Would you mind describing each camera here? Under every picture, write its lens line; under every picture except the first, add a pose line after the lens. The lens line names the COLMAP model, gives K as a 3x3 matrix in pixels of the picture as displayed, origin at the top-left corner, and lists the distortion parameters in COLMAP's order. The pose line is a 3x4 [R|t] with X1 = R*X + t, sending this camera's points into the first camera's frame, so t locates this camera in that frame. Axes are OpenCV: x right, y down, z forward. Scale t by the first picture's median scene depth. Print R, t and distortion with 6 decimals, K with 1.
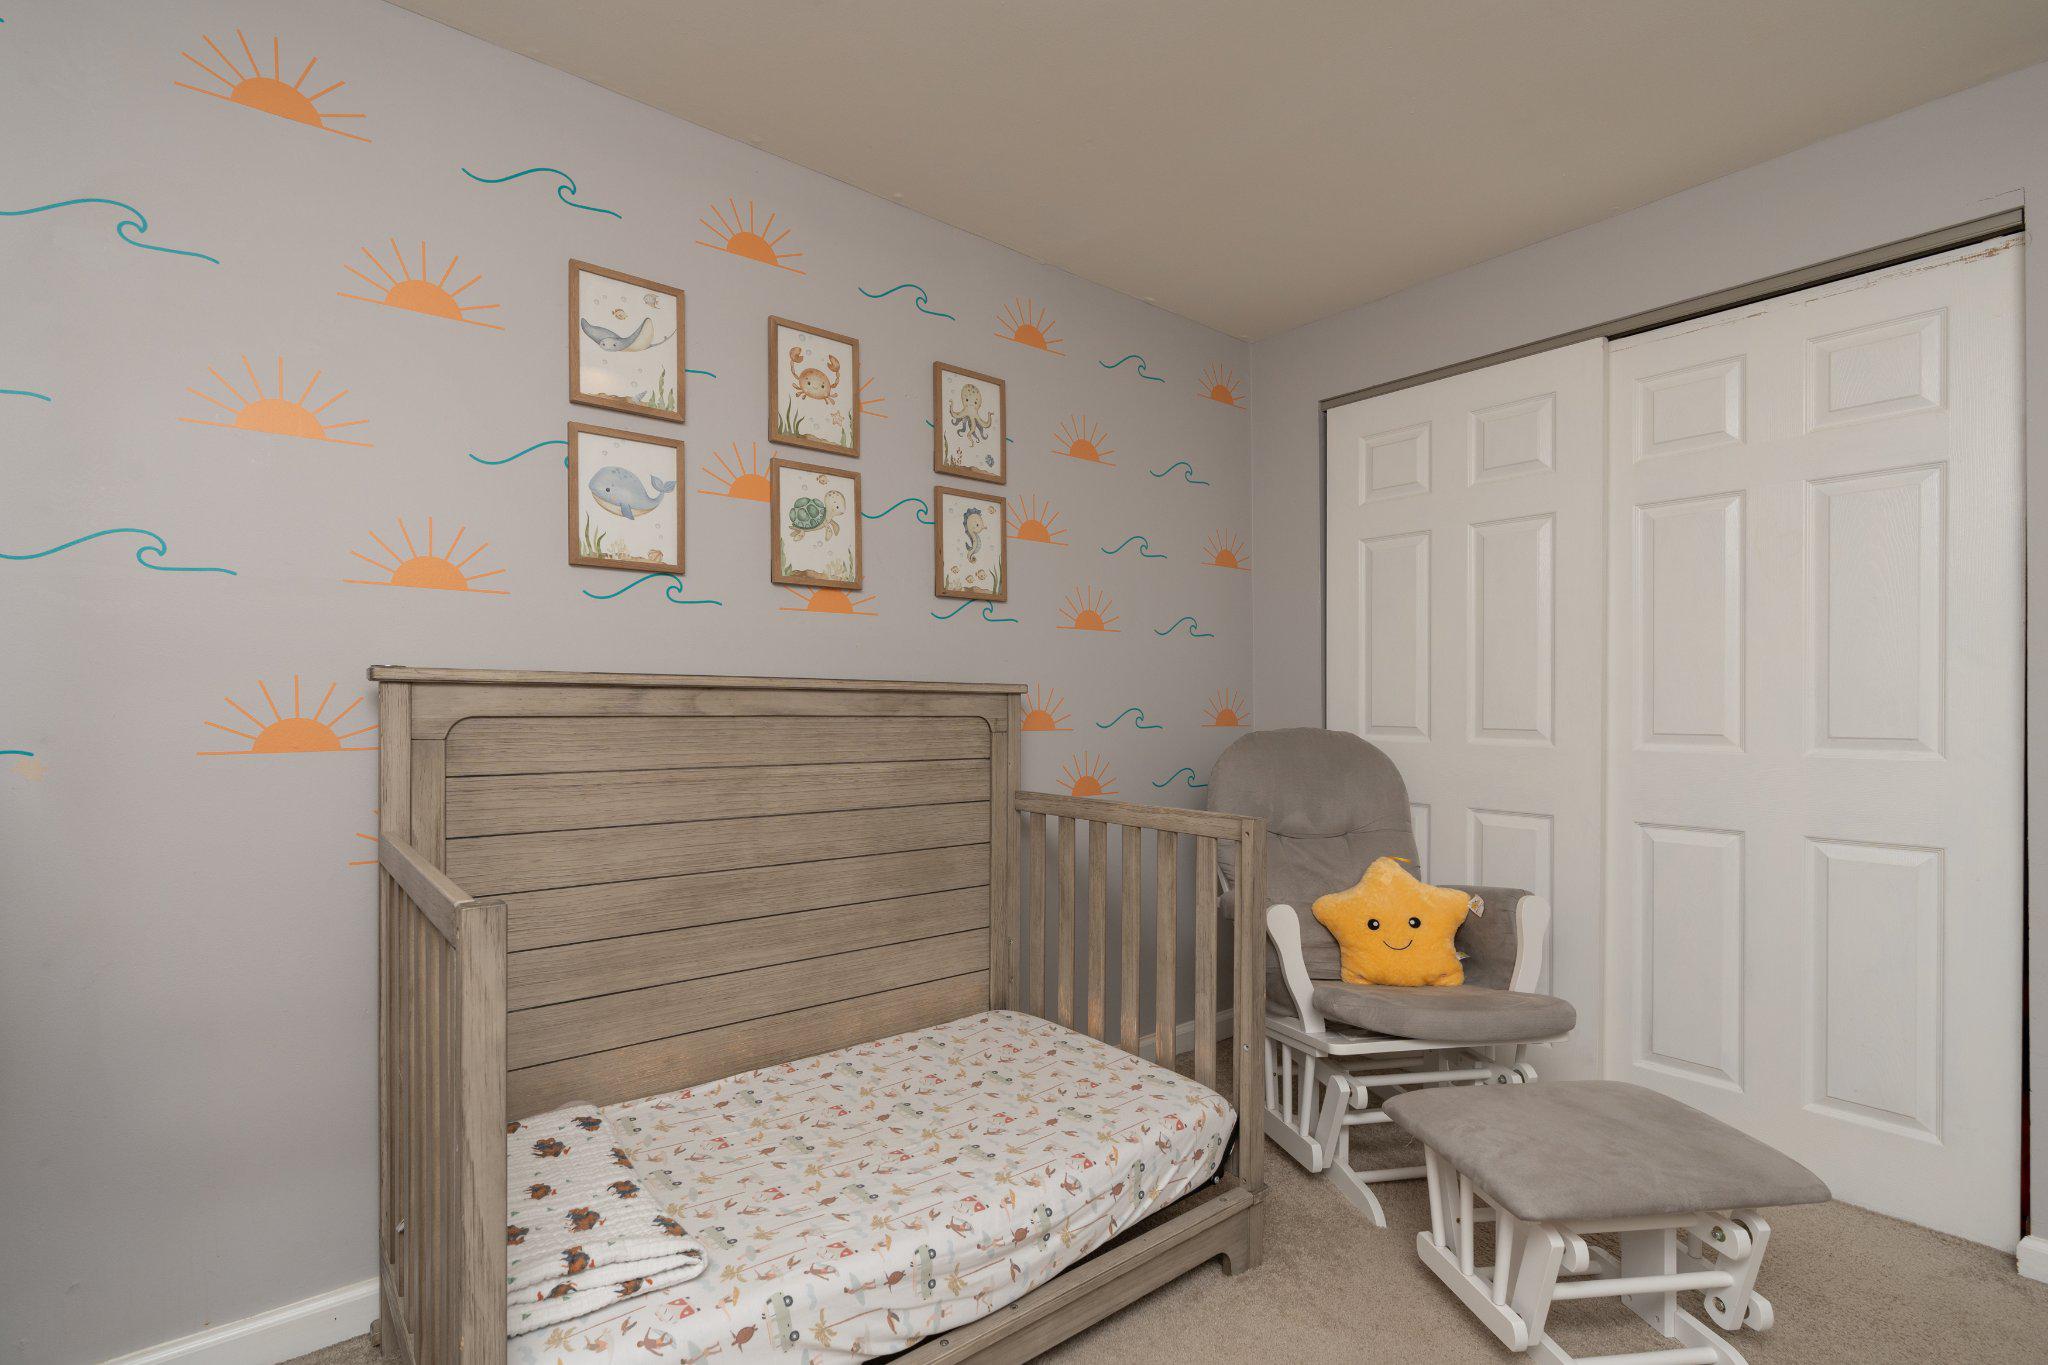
lens RADIAL K [[947.6, 0, 1023.8], [0, 947.6, 704.6], [0, 0, 1]] dist [0.002118, 0.000249]
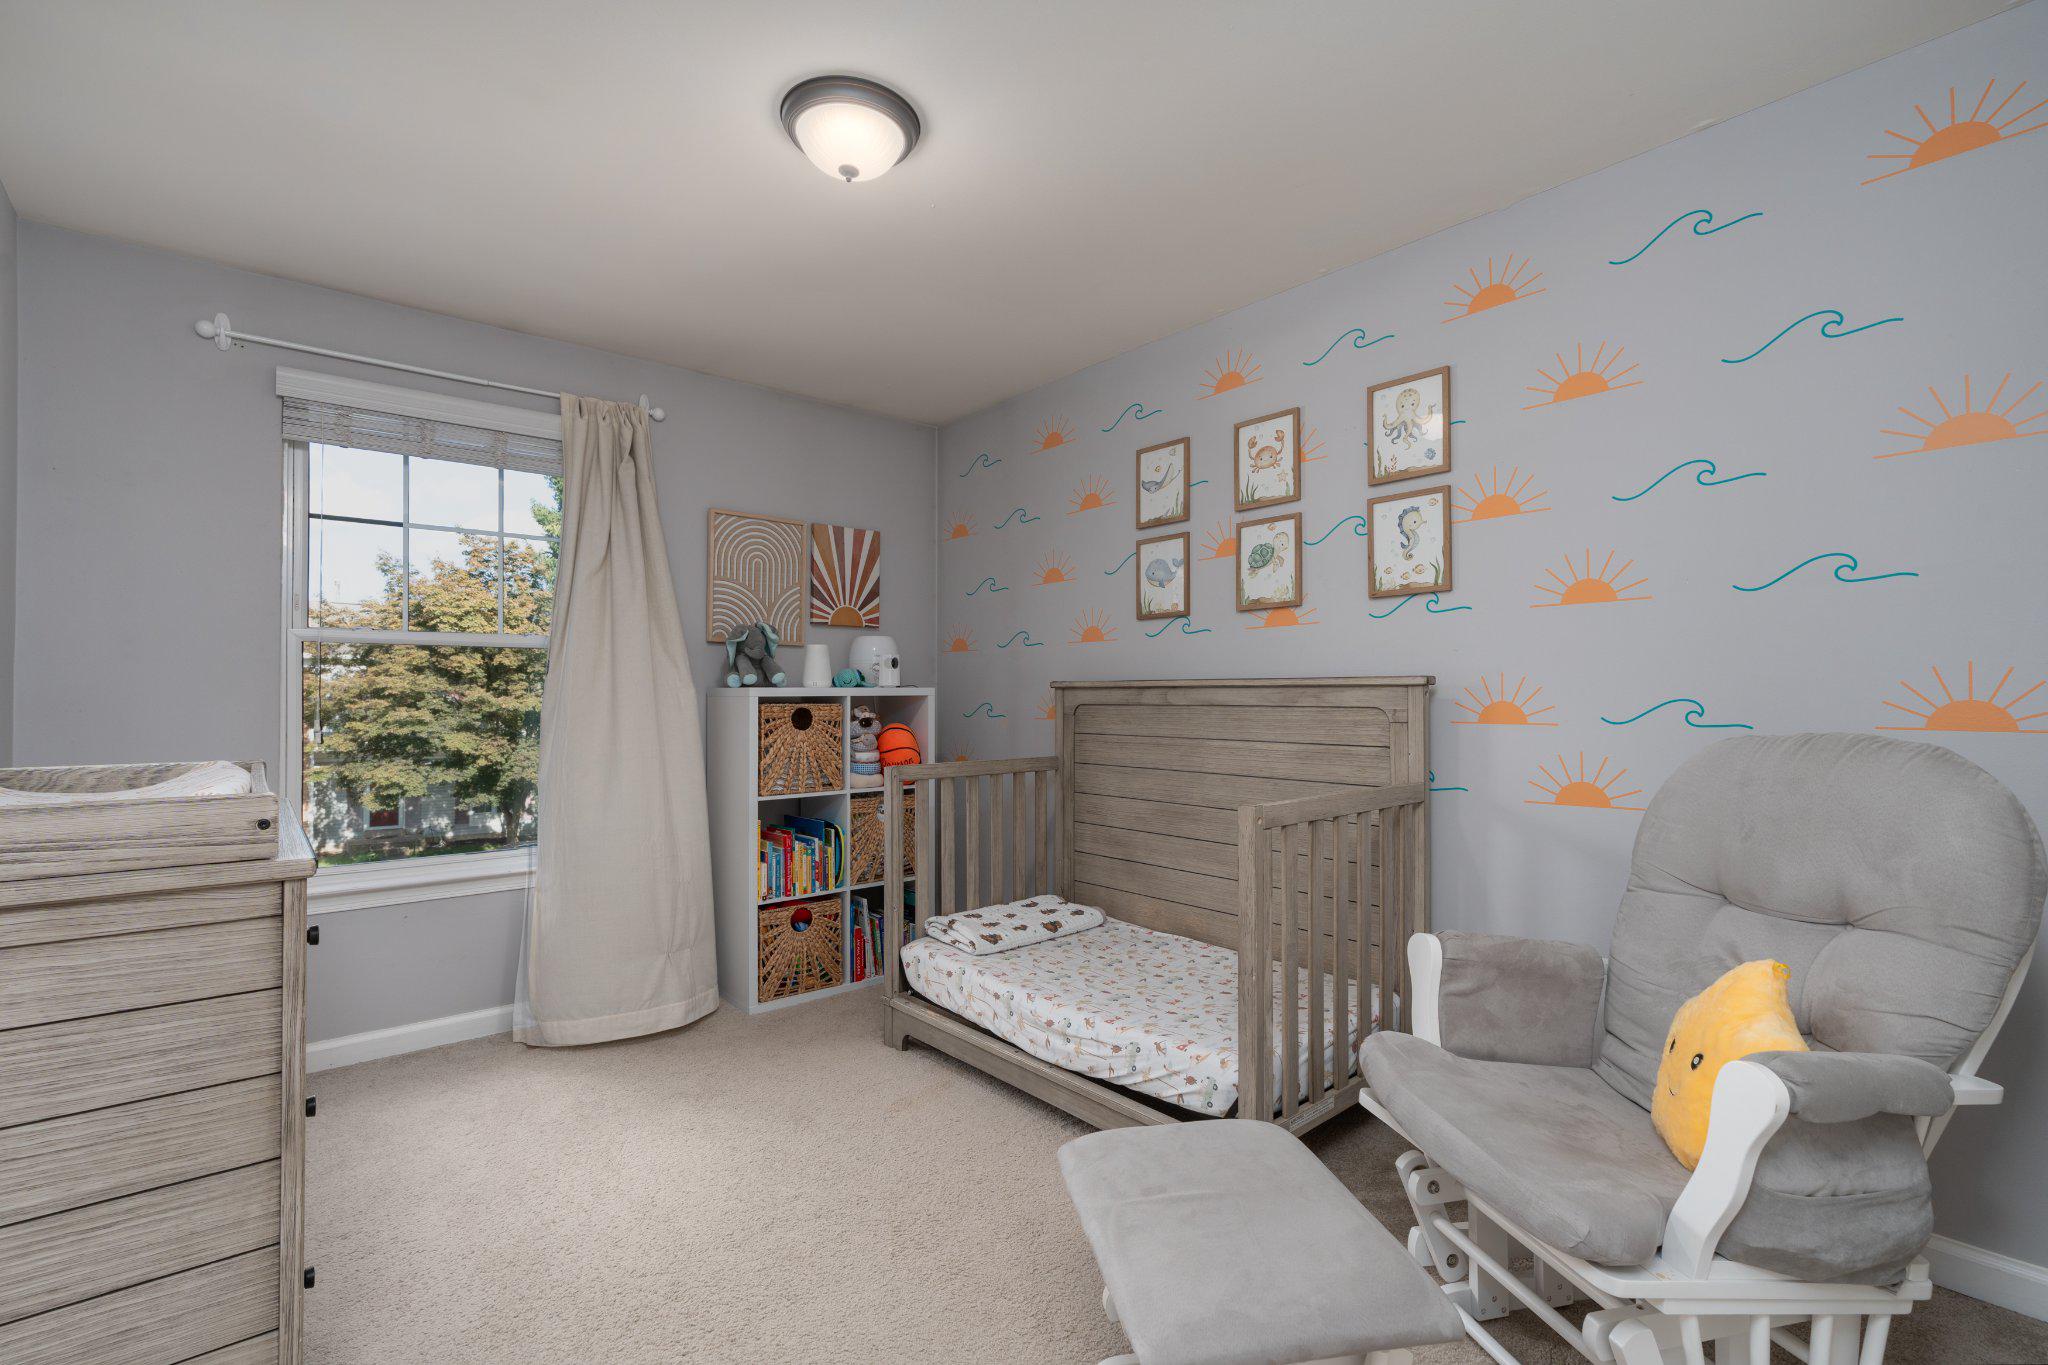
lens RADIAL K [[947.6, 0, 1023.8], [0, 947.6, 704.6], [0, 0, 1]] dist [0.002118, 0.000249]
pose [[0.018359, -0.005501, -0.999816, 1.094700], [-0.006491, 0.999963, -0.005621, 0.019510], [0.999810, 0.006593, 0.018323, 0.629752]]
